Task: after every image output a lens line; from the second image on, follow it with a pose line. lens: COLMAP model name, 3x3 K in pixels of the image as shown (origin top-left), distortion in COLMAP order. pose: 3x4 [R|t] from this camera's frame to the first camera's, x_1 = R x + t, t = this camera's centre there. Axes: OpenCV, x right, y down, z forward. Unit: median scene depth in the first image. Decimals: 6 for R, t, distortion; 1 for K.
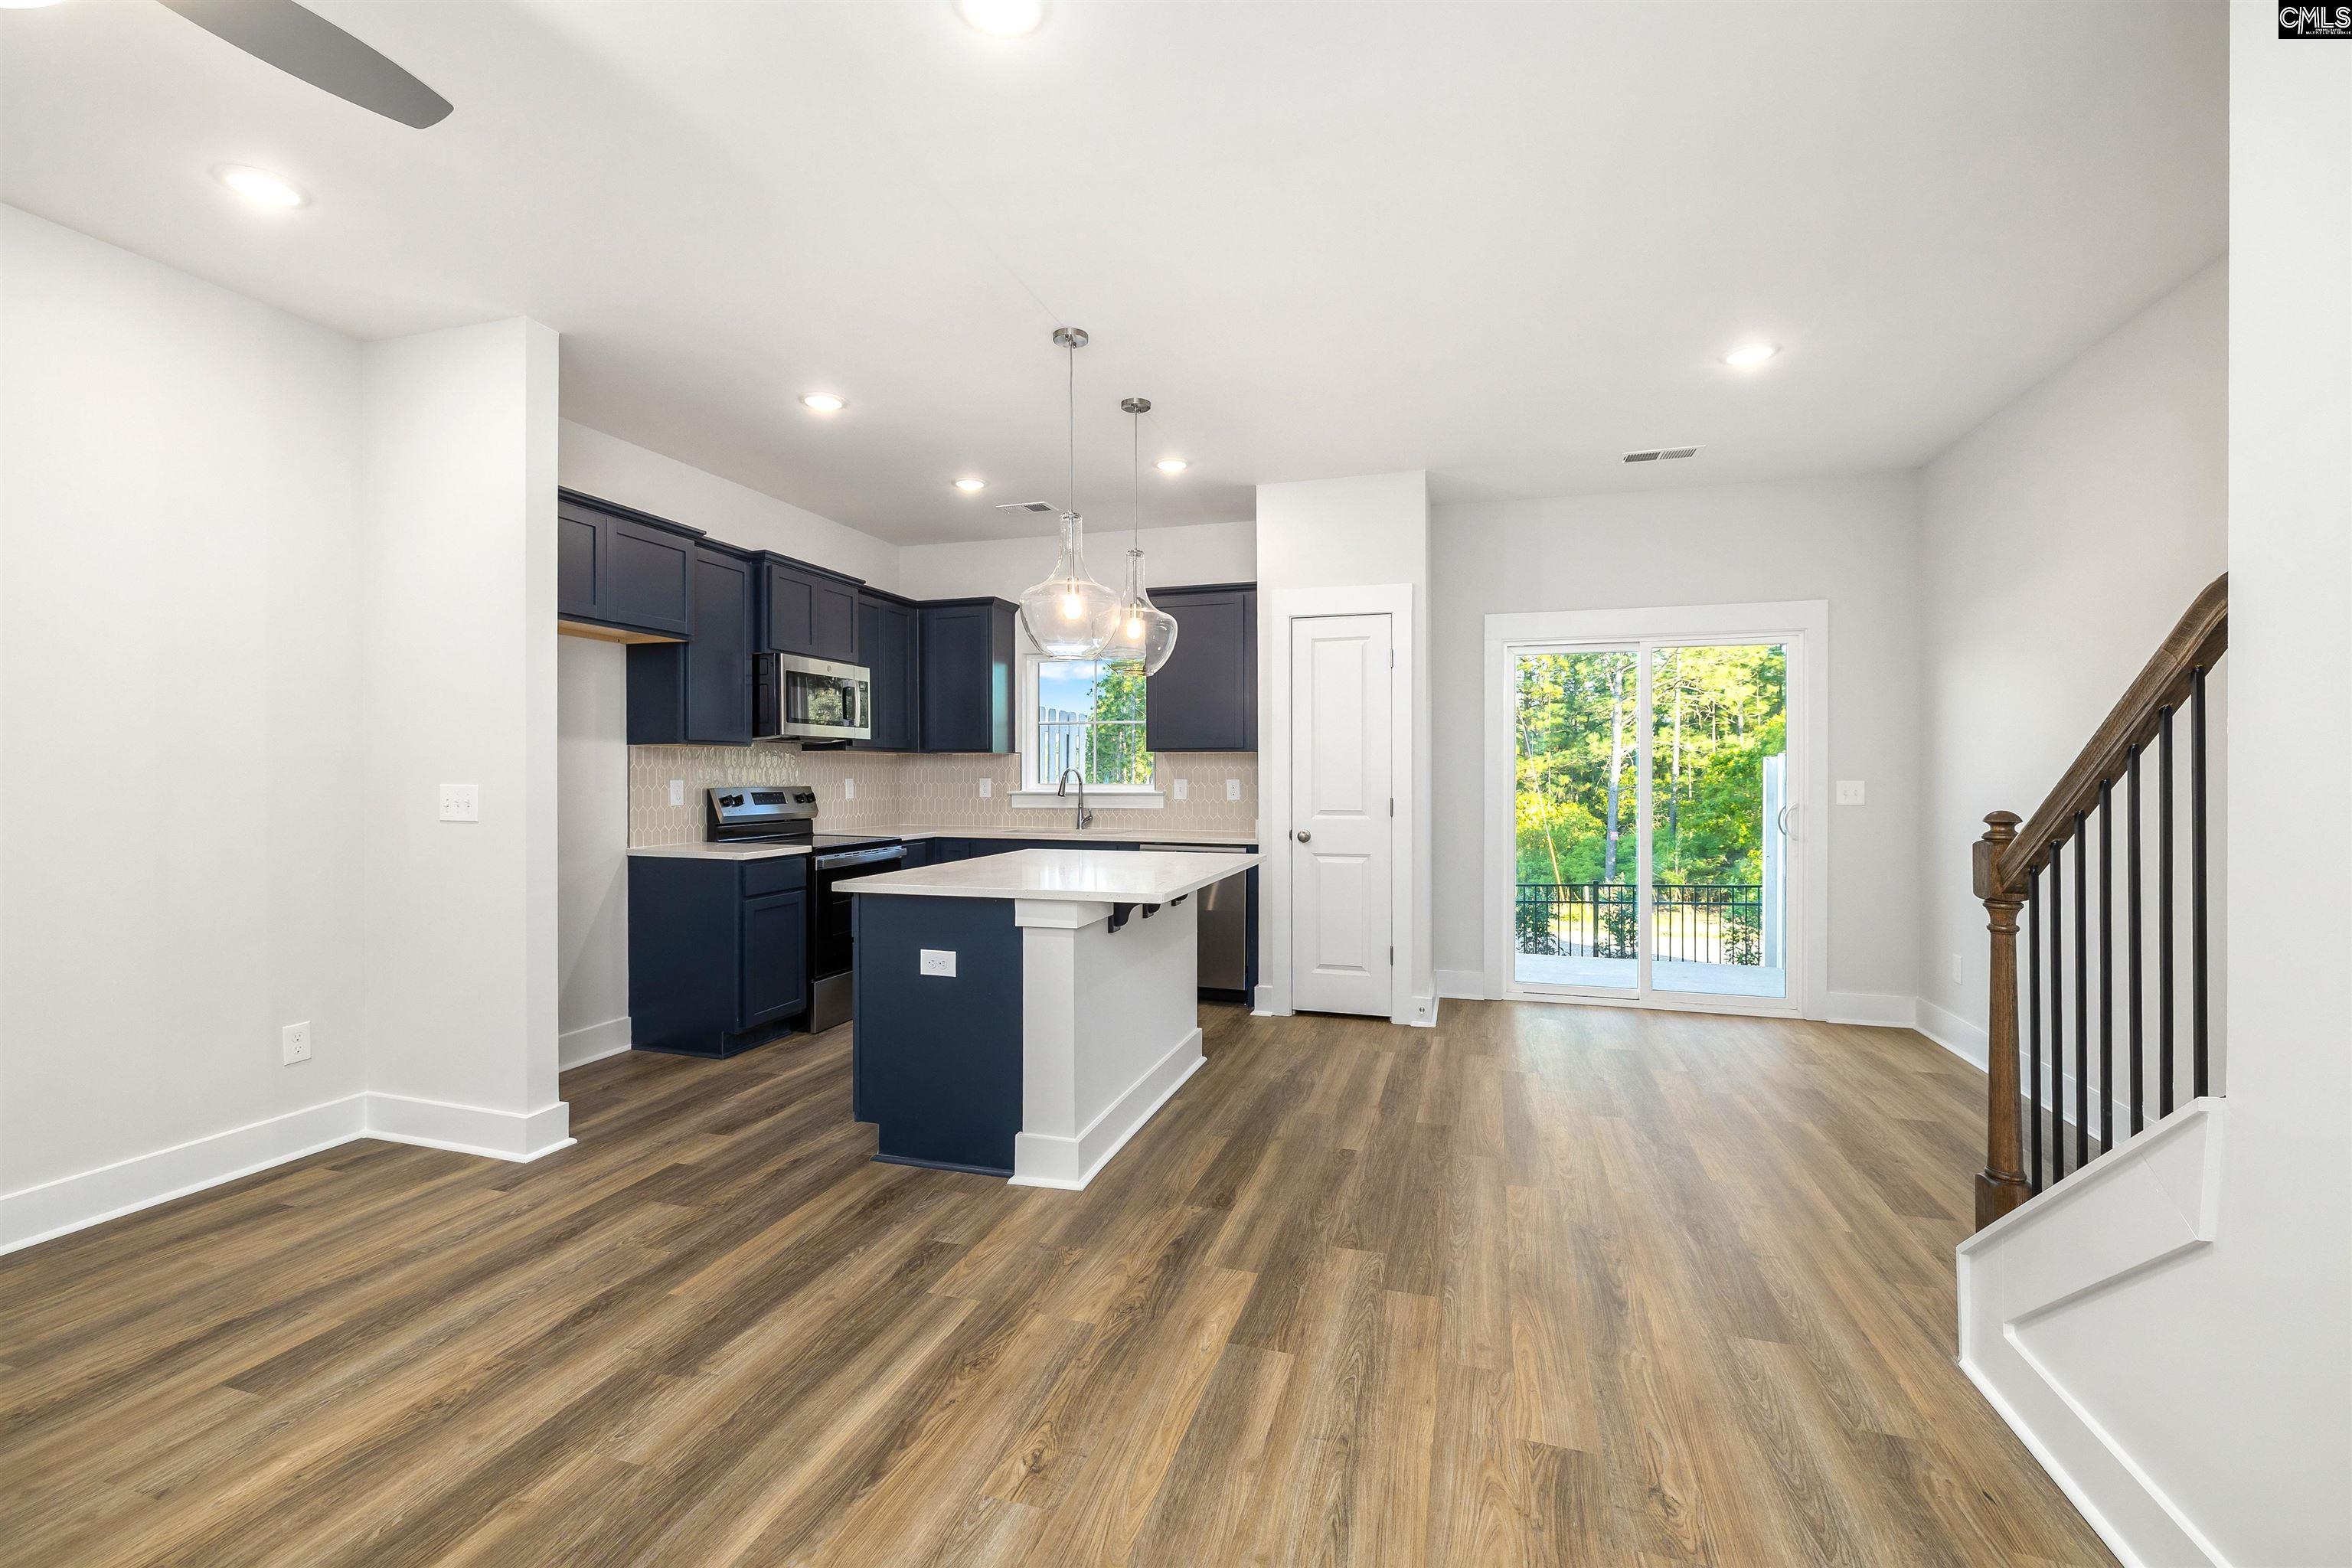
lens RADIAL K [[1028.3, 0, 1140.3], [0, 1028.3, 774.1], [0, 0, 1]] dist [0.000504, 0.000943]
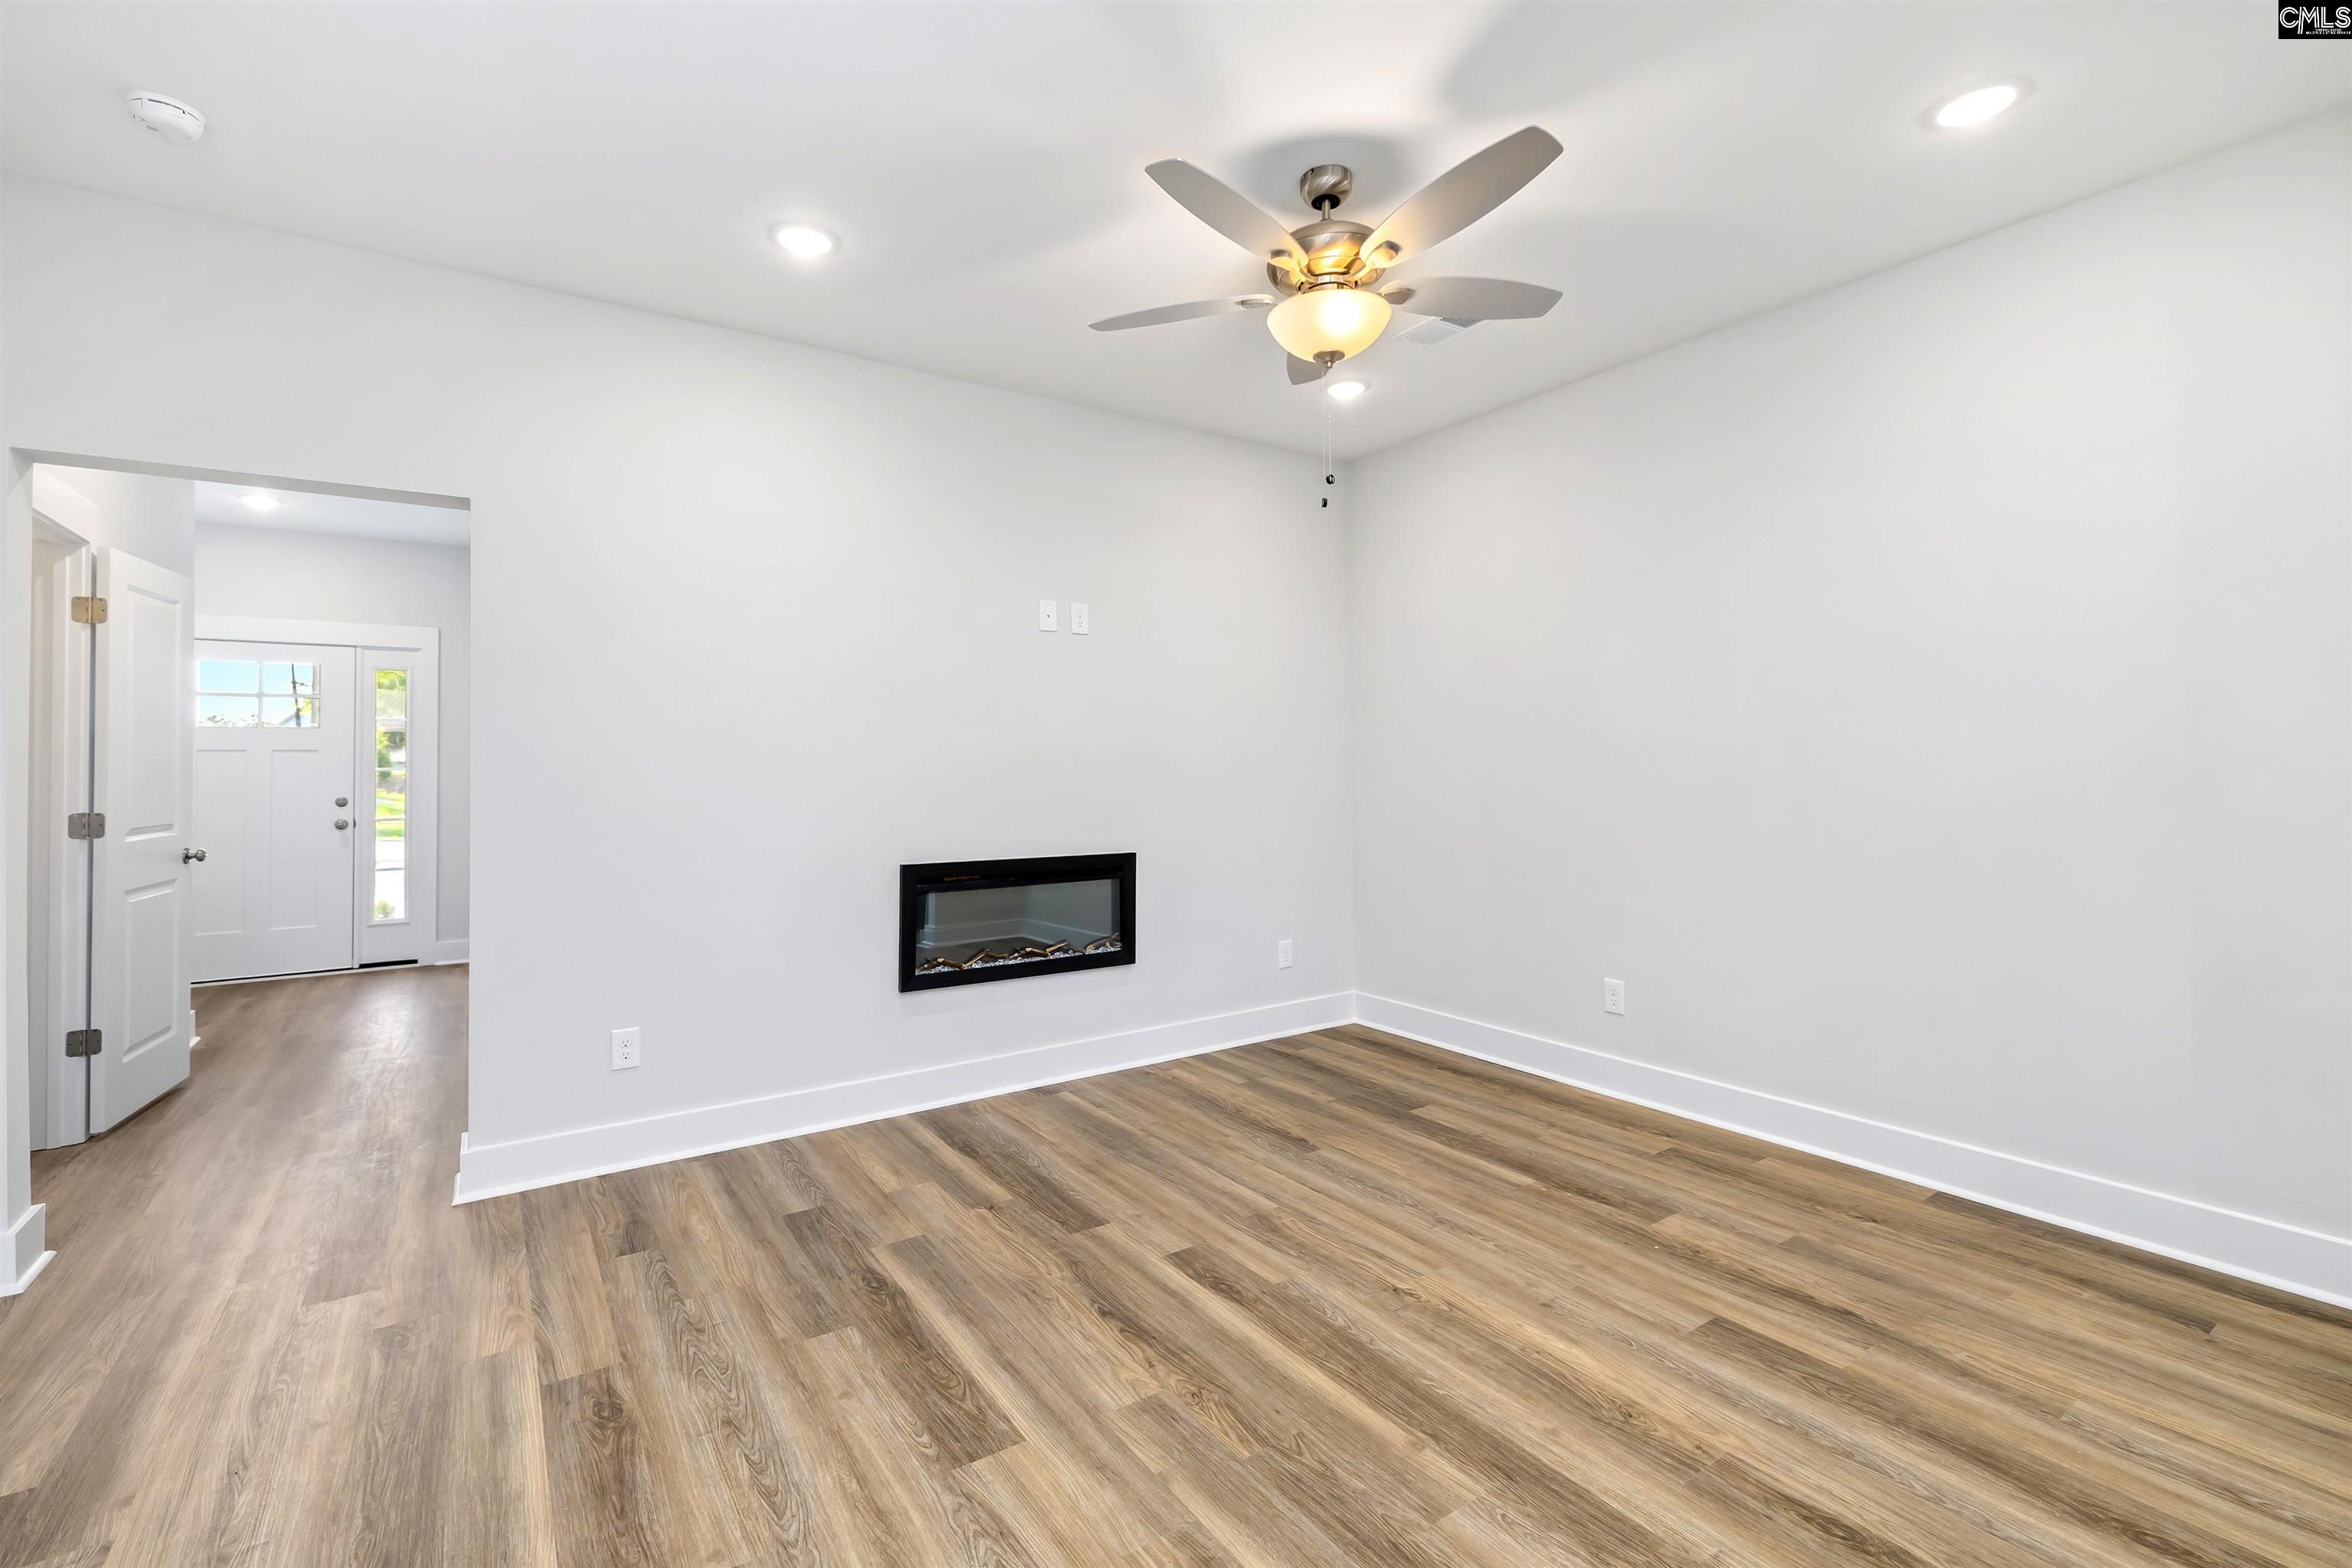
lens RADIAL K [[1028.3, 0, 1165.4], [0, 1028.3, 763.7], [0, 0, 1]] dist [0.000504, 0.000943]
pose [[-0.609423, 0.004450, -0.792833, 0.282708], [0.006345, 0.999980, 0.000736, -0.001174], [0.792820, -0.004583, -0.609439, 1.020400]]
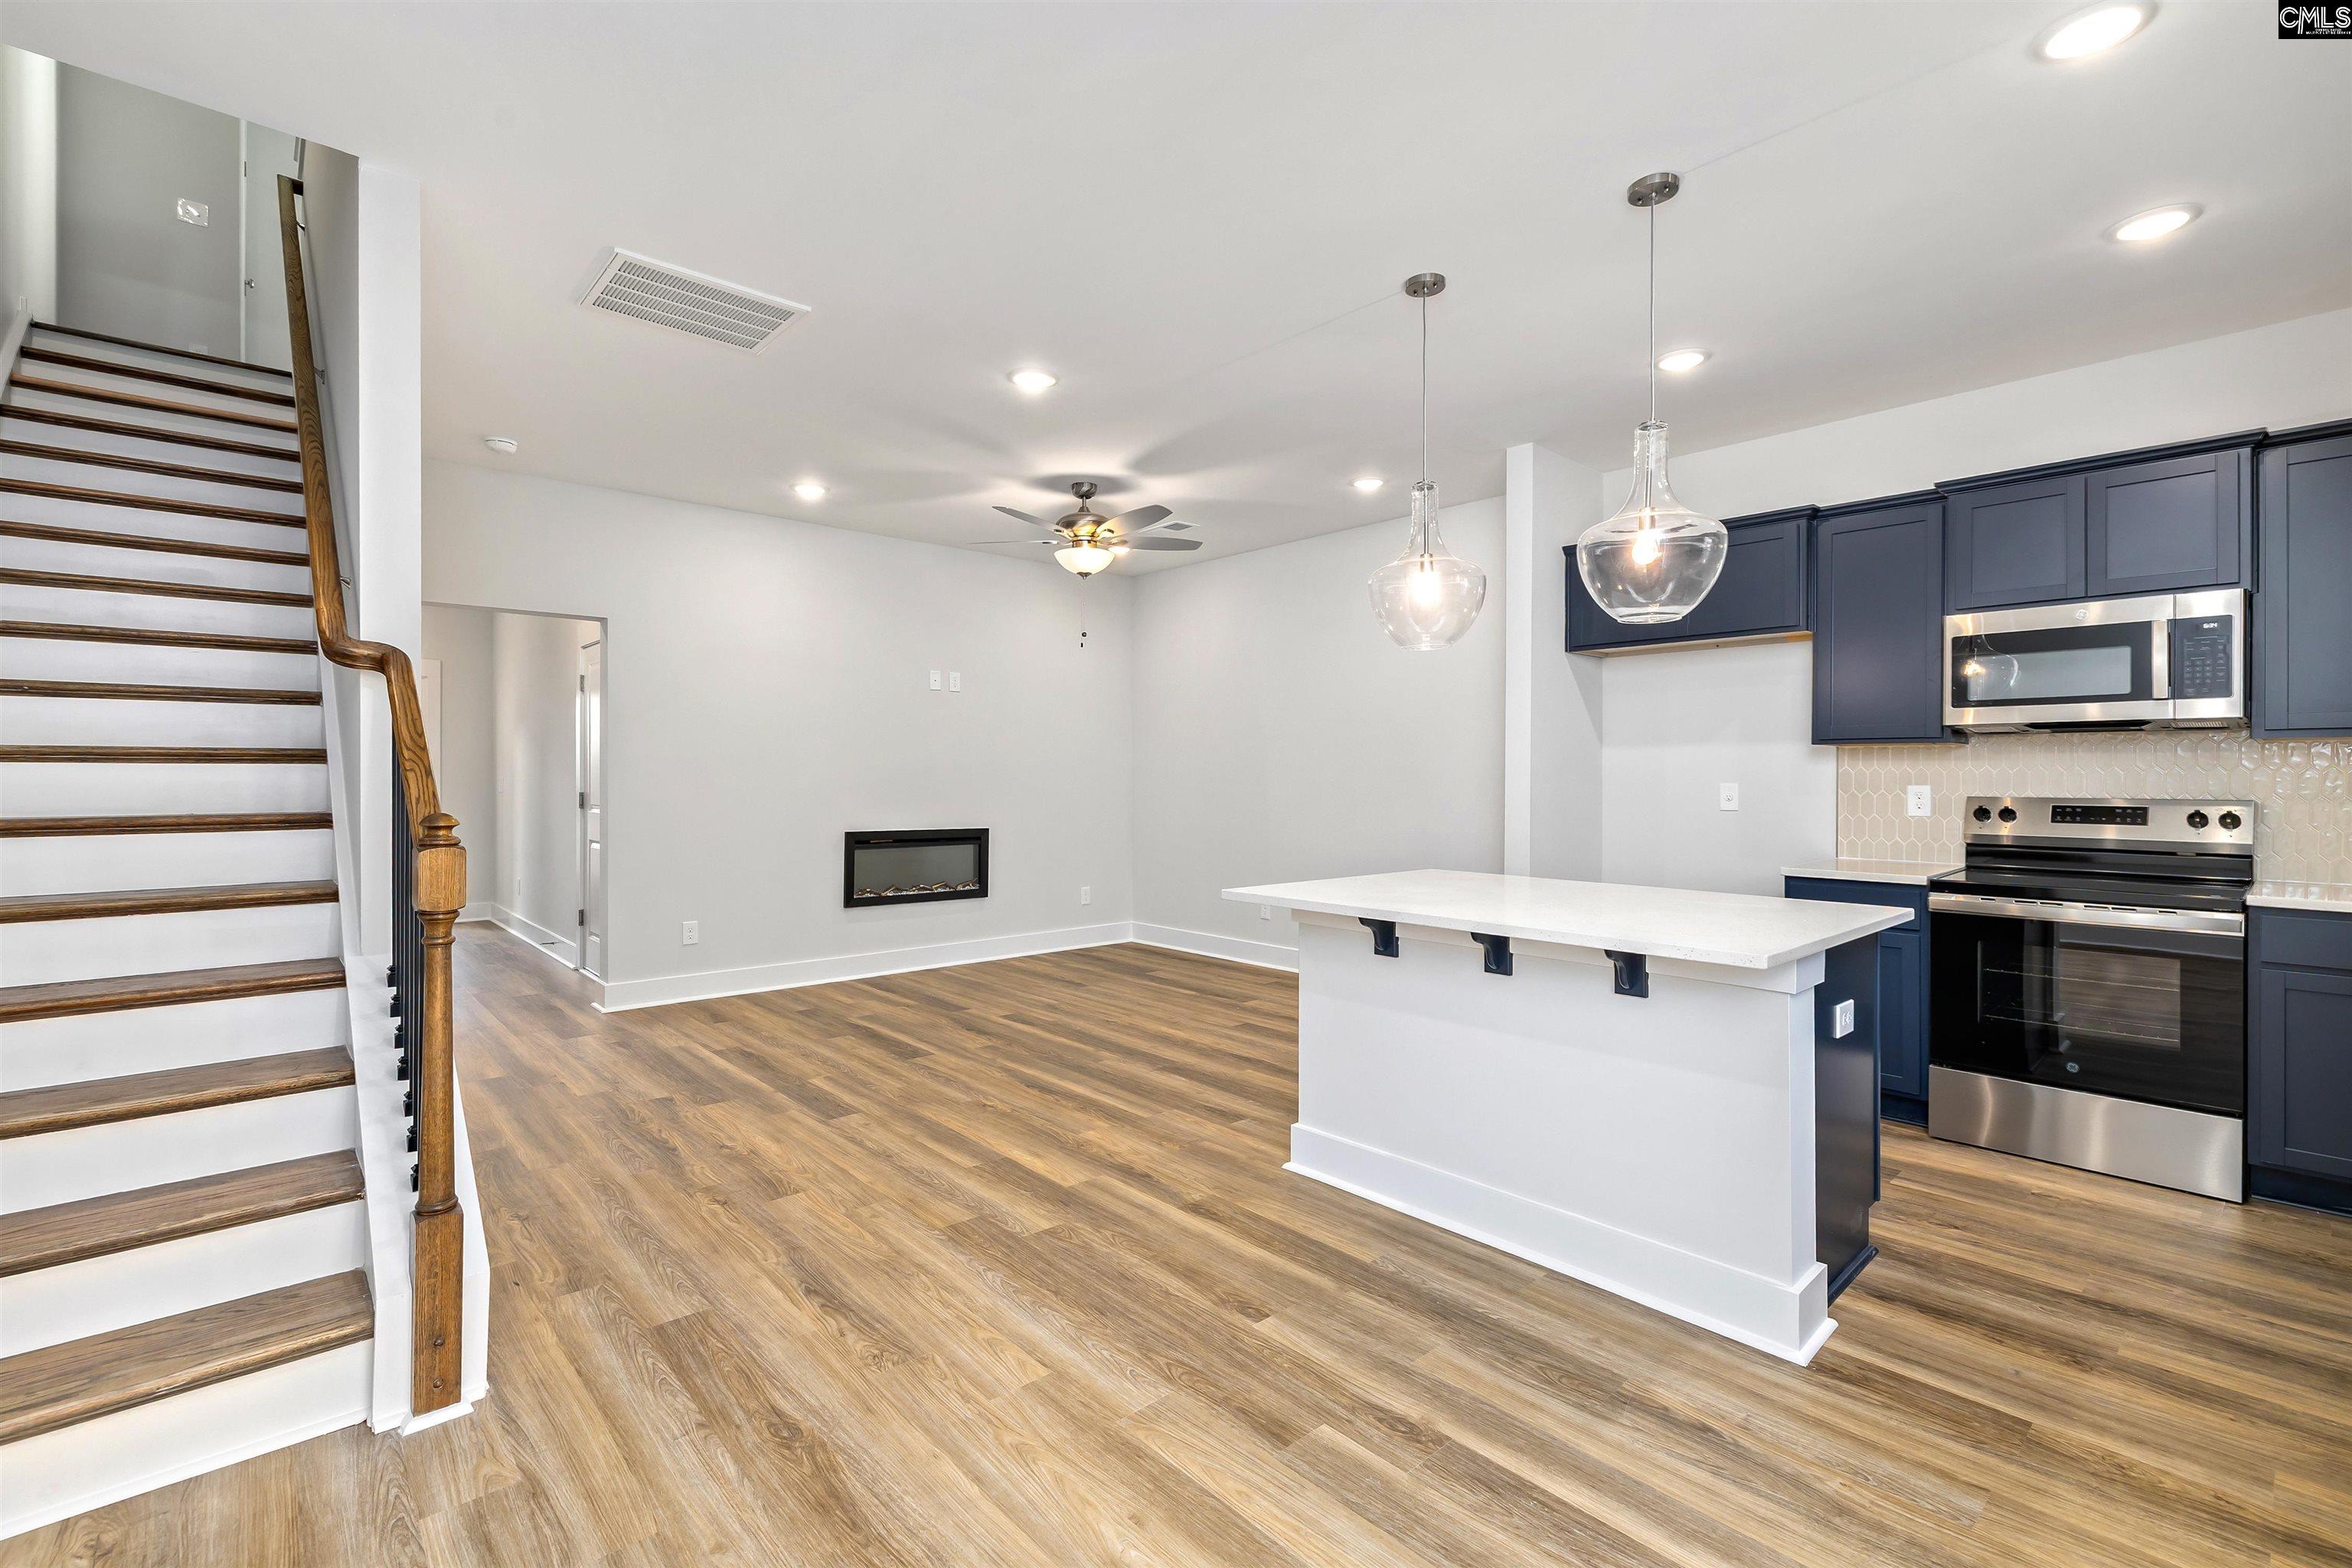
lens RADIAL K [[1028.3, 0, 1167.7], [0, 1028.3, 781.8], [0, 0, 1]] dist [0.000504, 0.000943]
pose [[-0.497641, 0.004224, -0.867373, 1.125942], [-0.005175, 0.999956, 0.007839, -0.000534], [0.867368, 0.008390, -0.497597, 1.738556]]
